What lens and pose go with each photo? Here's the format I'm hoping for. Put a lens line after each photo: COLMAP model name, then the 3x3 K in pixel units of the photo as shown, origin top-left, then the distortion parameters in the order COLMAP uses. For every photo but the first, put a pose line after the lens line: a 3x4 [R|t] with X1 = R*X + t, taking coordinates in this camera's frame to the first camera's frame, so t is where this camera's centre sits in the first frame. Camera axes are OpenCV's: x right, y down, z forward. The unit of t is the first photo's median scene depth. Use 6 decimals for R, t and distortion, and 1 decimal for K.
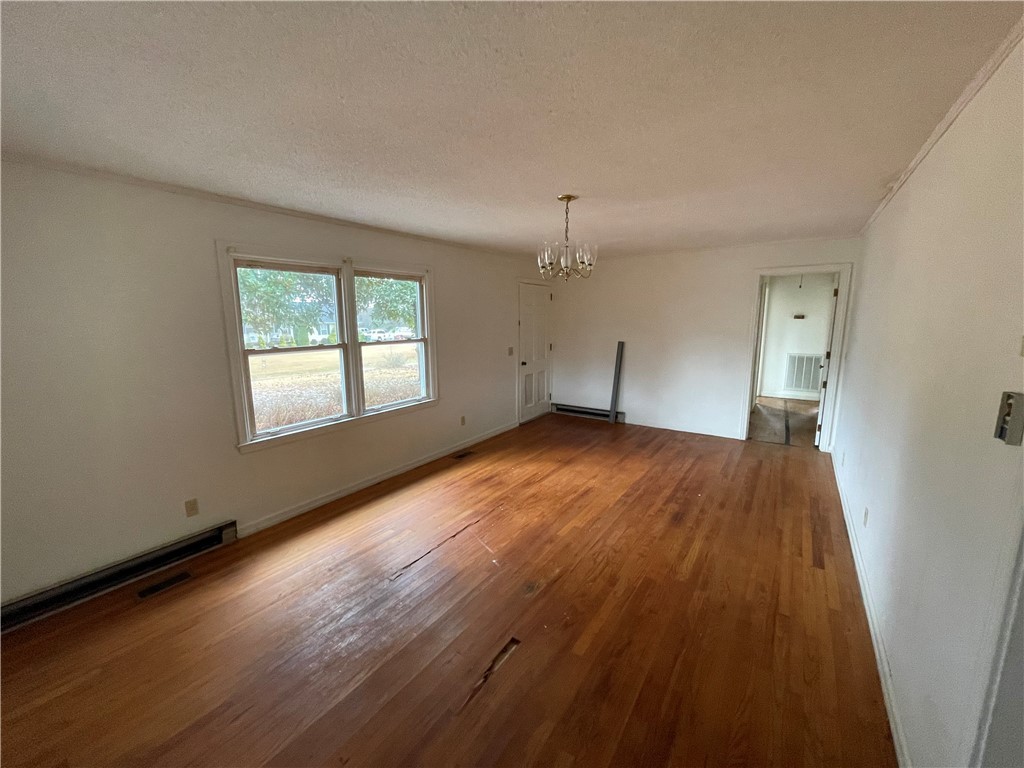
lens RADIAL K [[411.2, 0, 512.0], [0, 411.2, 384.0], [0, 0, 1]] dist [0.009027, 0.000234]
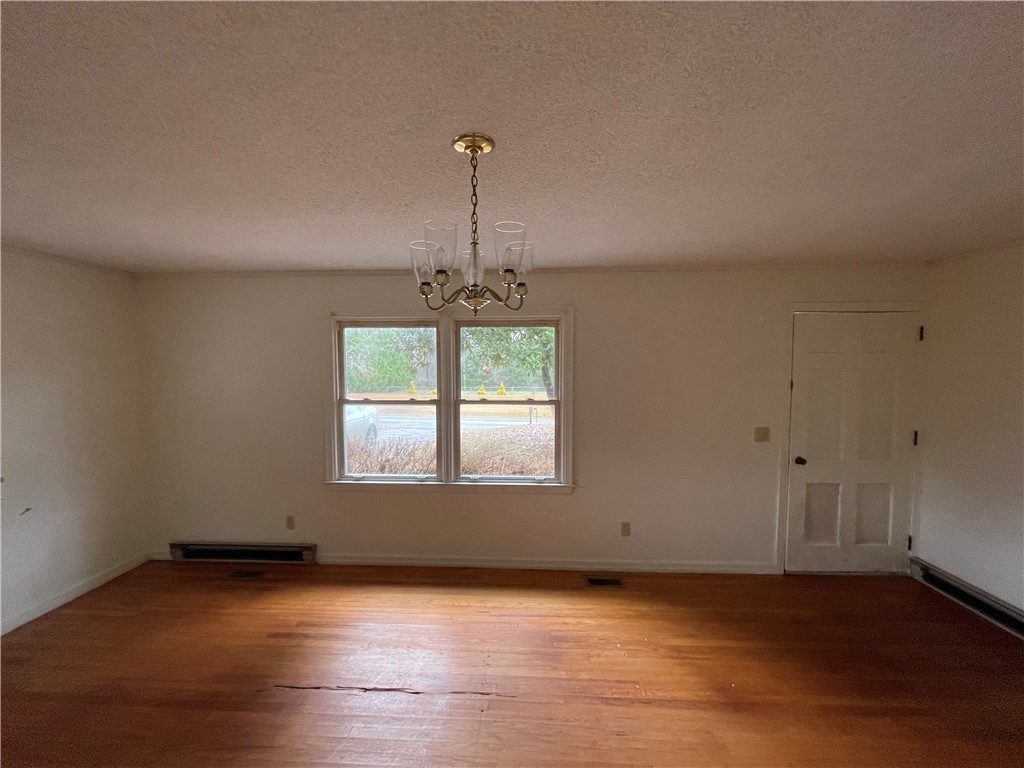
lens RADIAL K [[402.1, 0, 509.3], [0, 402.1, 391.3], [0, 0, 1]] dist [-0.000553, 0.000031]
pose [[0.527758, 0.052213, -0.847788, 0.427335], [-0.144443, 0.989088, -0.029002, -0.111240], [0.837023, 0.137763, 0.529541, 0.638907]]
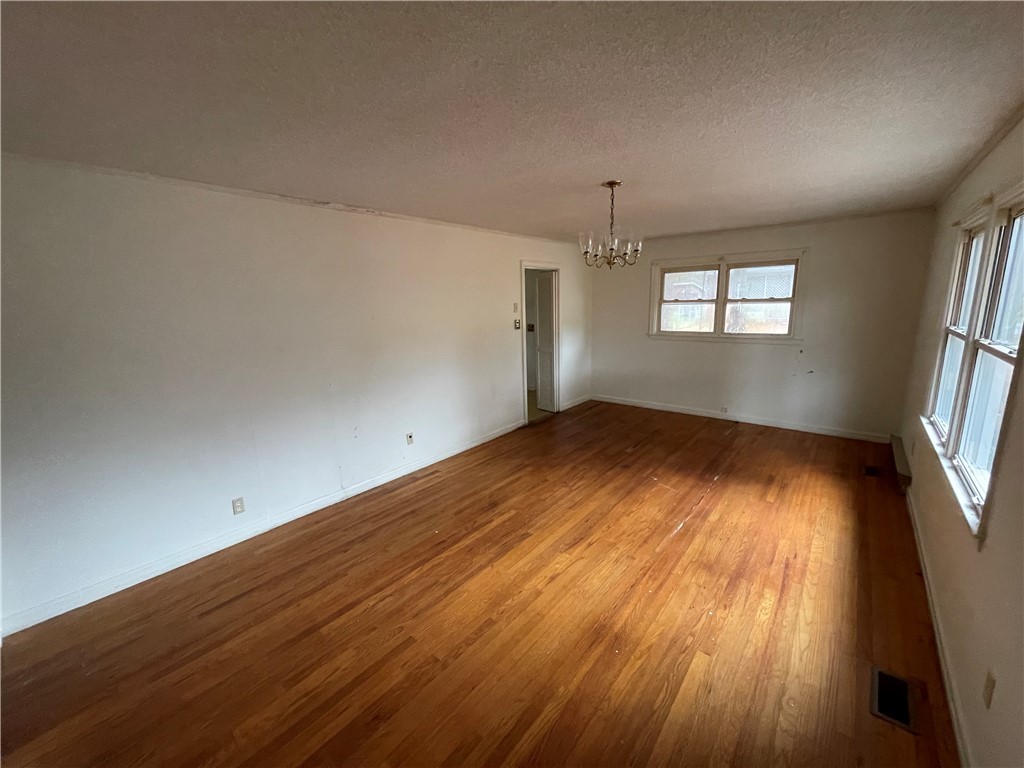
lens RADIAL K [[413.2, 0, 509.5], [0, 413.2, 385.8], [0, 0, 1]] dist [0.001094, -0.000128]
pose [[-0.995375, 0.016973, 0.094558, 0.225670], [0.050385, 0.930267, 0.363407, -0.285414], [-0.081797, 0.366490, -0.926819, 1.620506]]
